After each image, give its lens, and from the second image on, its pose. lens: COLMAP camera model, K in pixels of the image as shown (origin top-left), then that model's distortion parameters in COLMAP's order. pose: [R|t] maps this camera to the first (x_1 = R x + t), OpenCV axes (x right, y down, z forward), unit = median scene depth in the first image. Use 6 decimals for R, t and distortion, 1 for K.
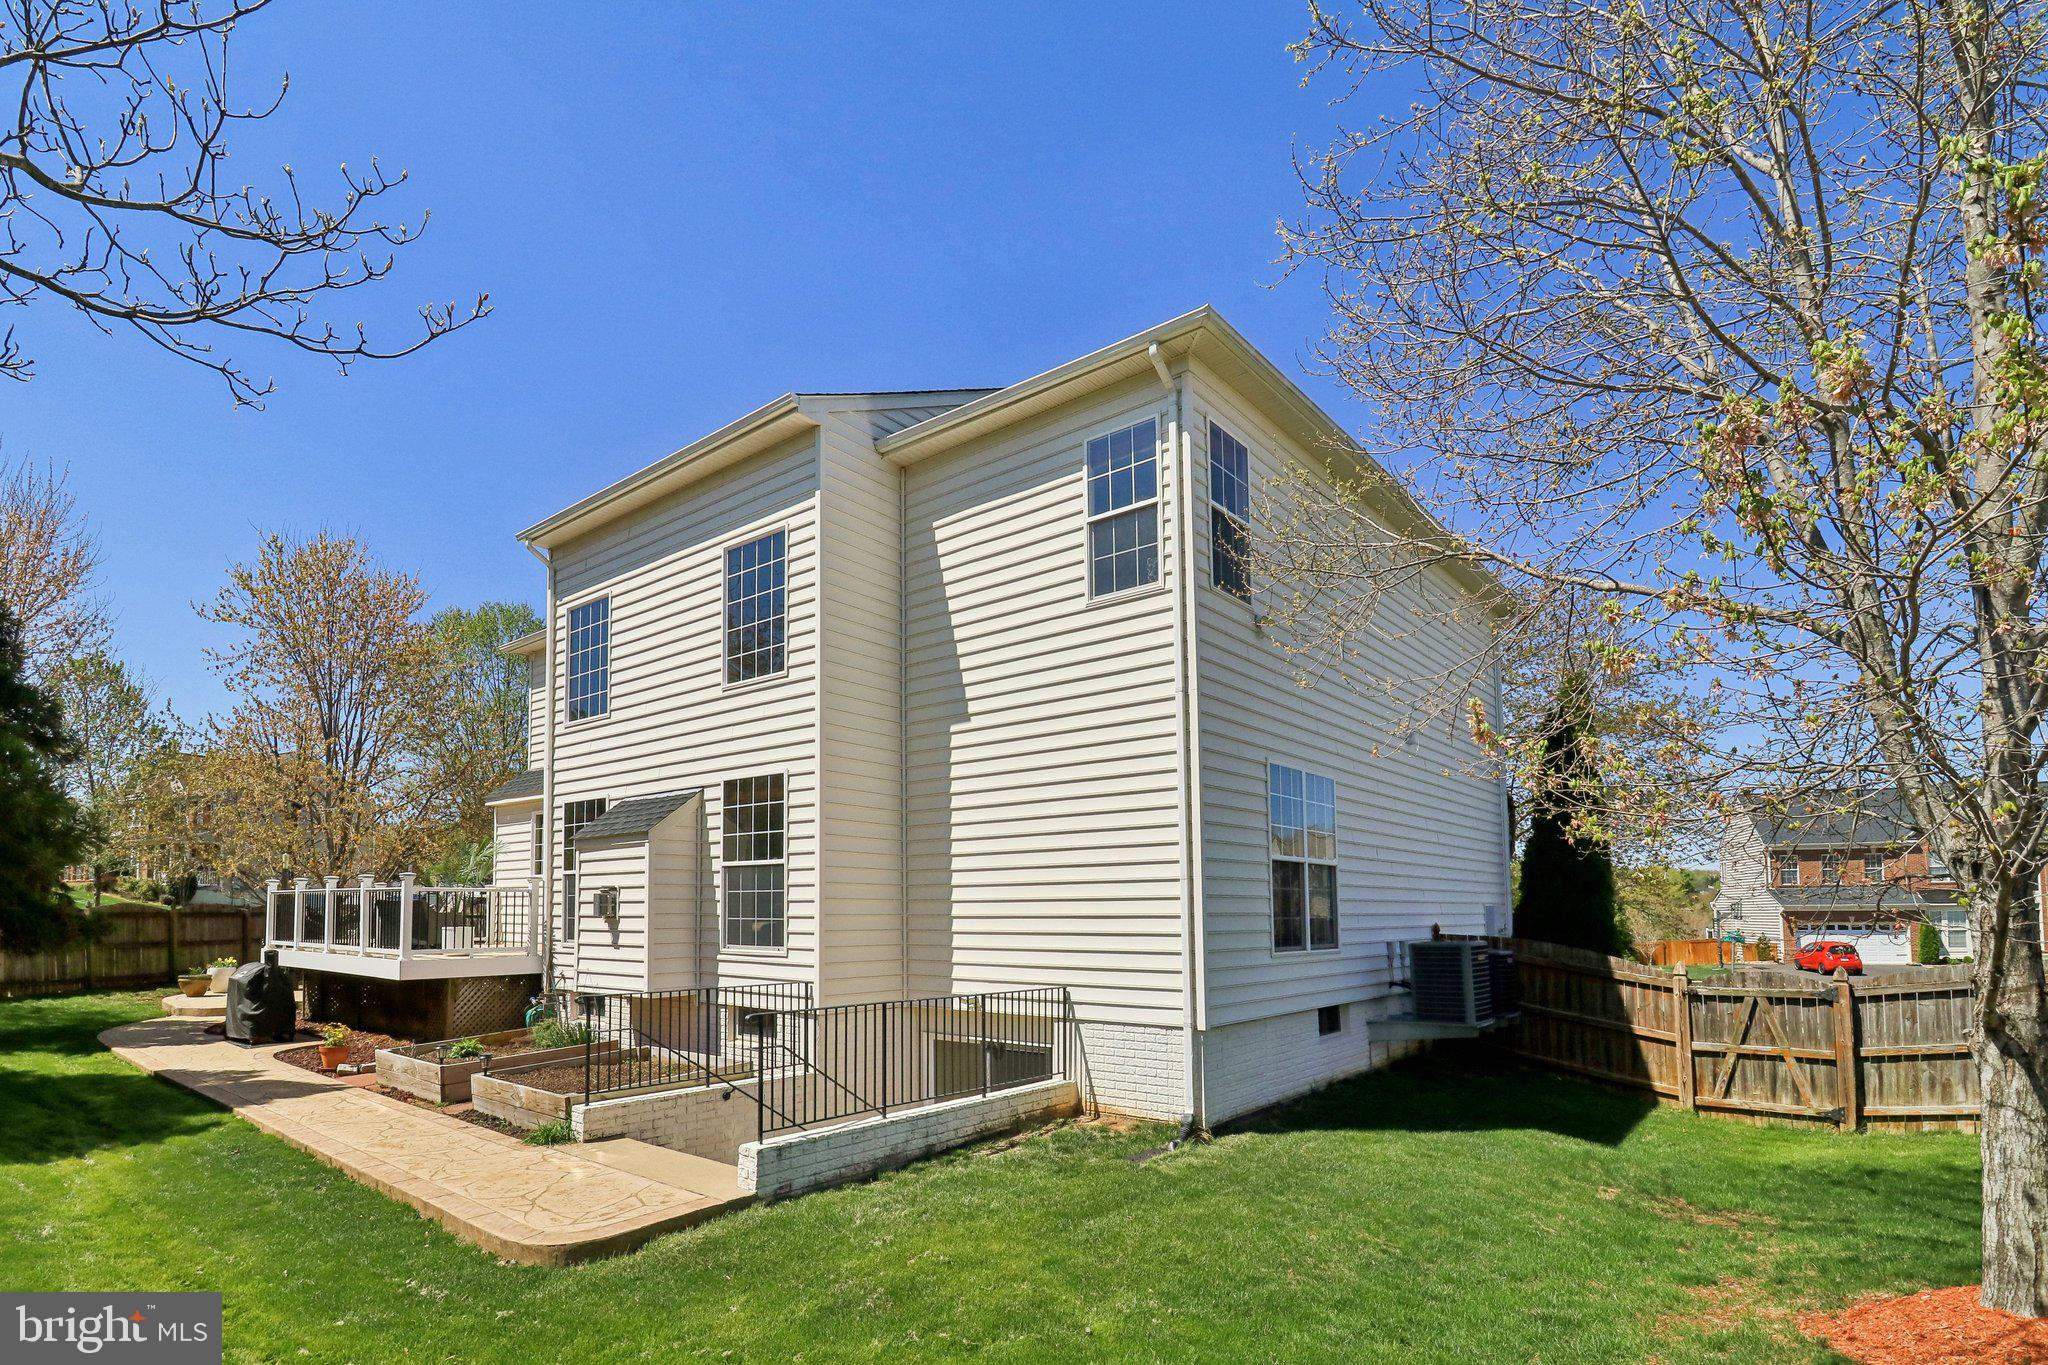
lens RADIAL K [[995.0, 0, 1024.0], [0, 995.0, 682.5], [0, 0, 1]] dist [-0.001435, -0.012328]
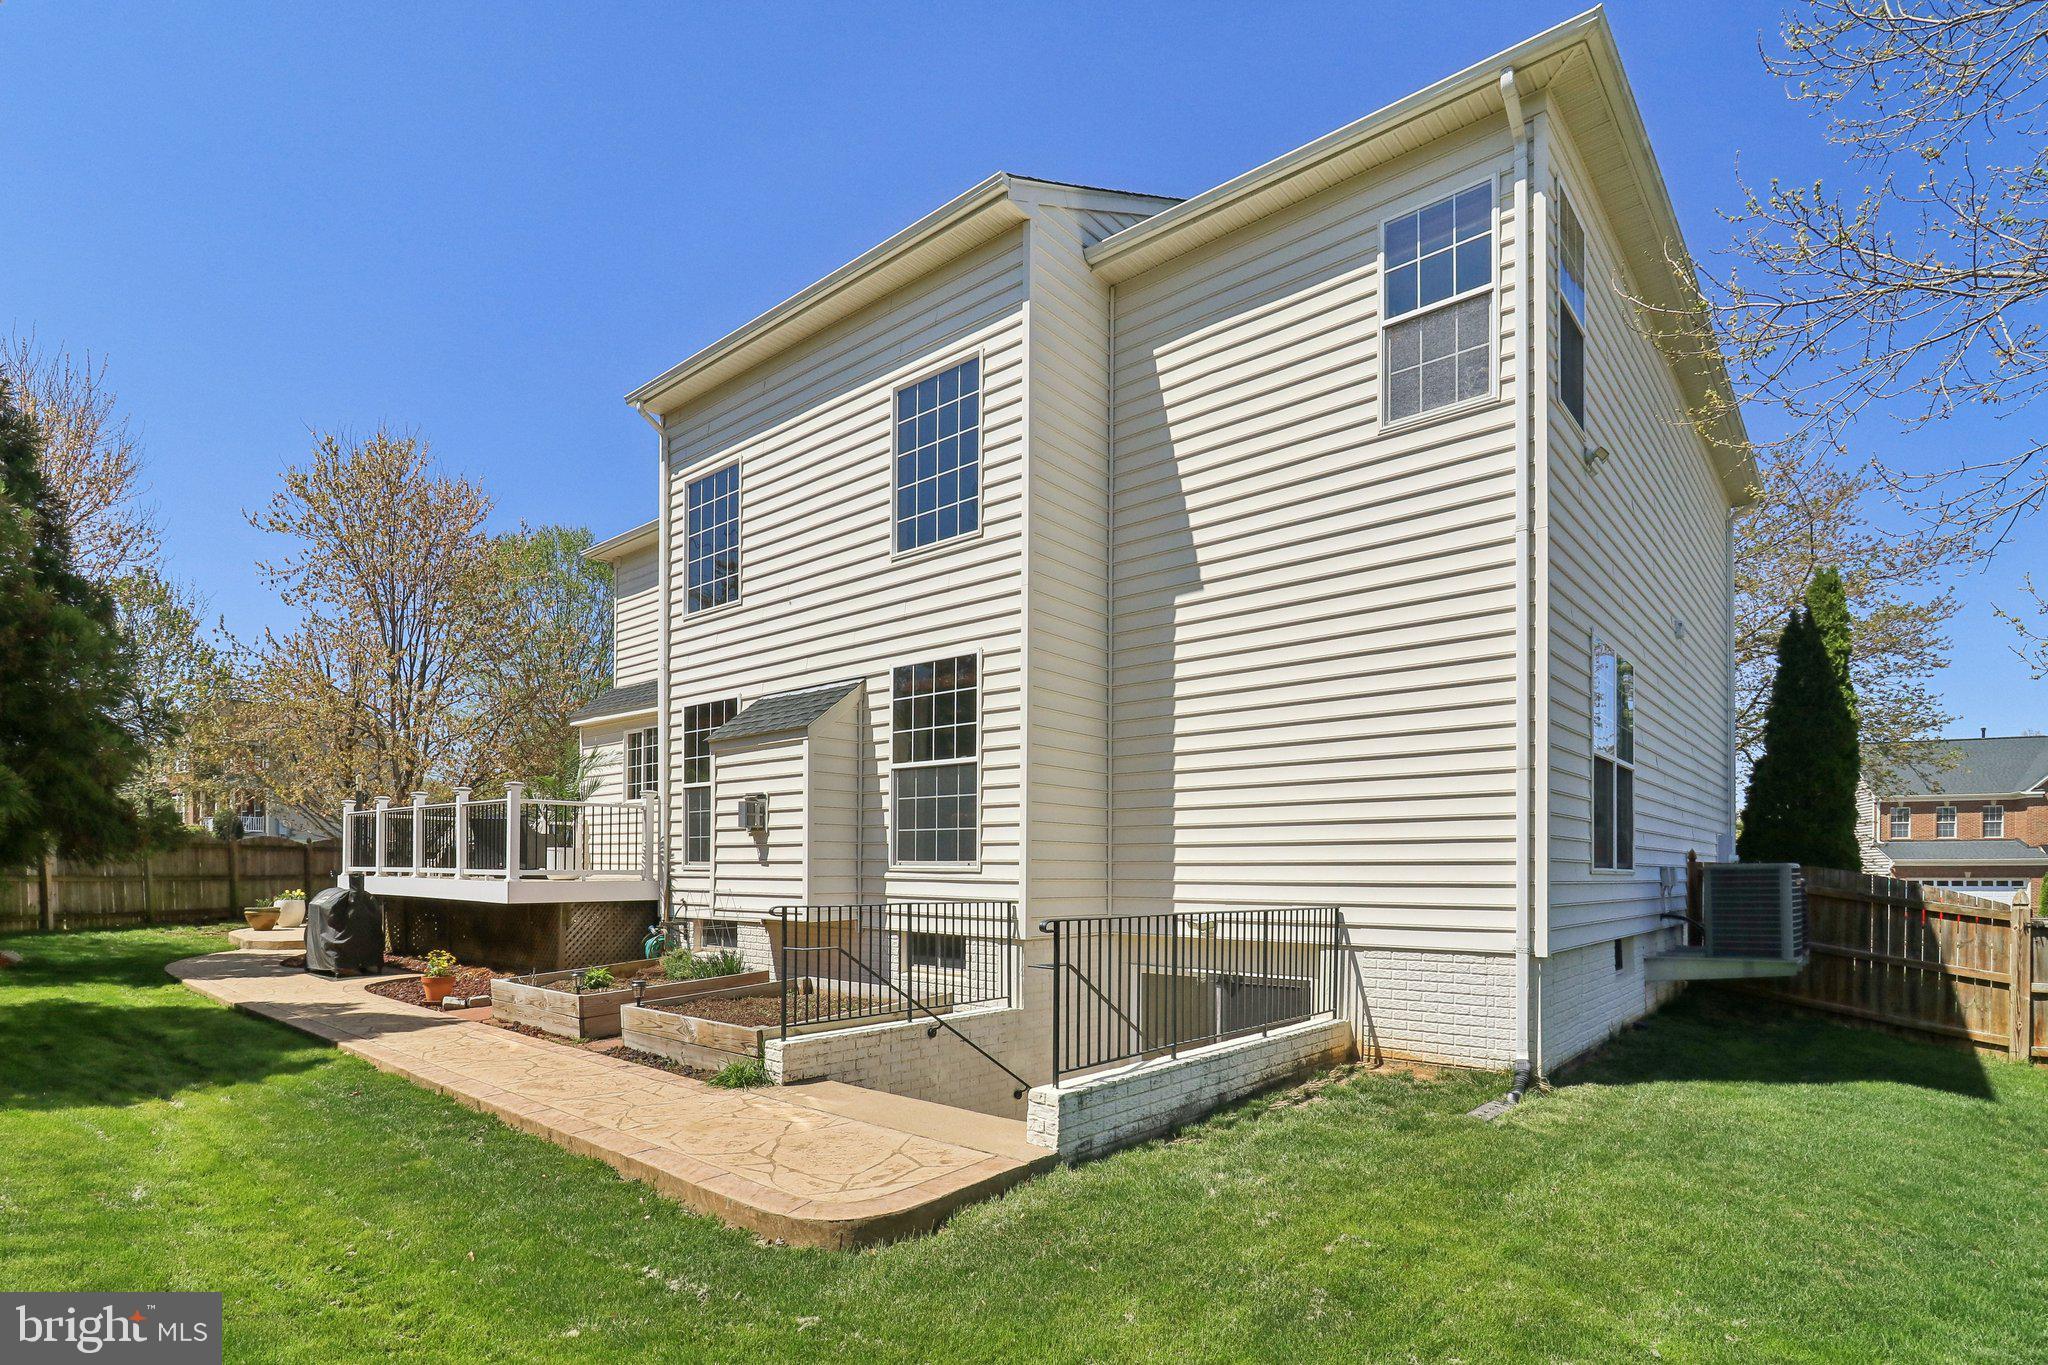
lens RADIAL K [[1000.1, 0, 1018.1], [0, 1000.1, 688.5], [0, 0, 1]] dist [0.003075, -0.016003]
pose [[0.999623, 0.002821, -0.027305, -0.183482], [-0.001558, 0.998933, 0.046162, 0.081469], [0.027406, -0.046103, 0.998561, 0.163993]]
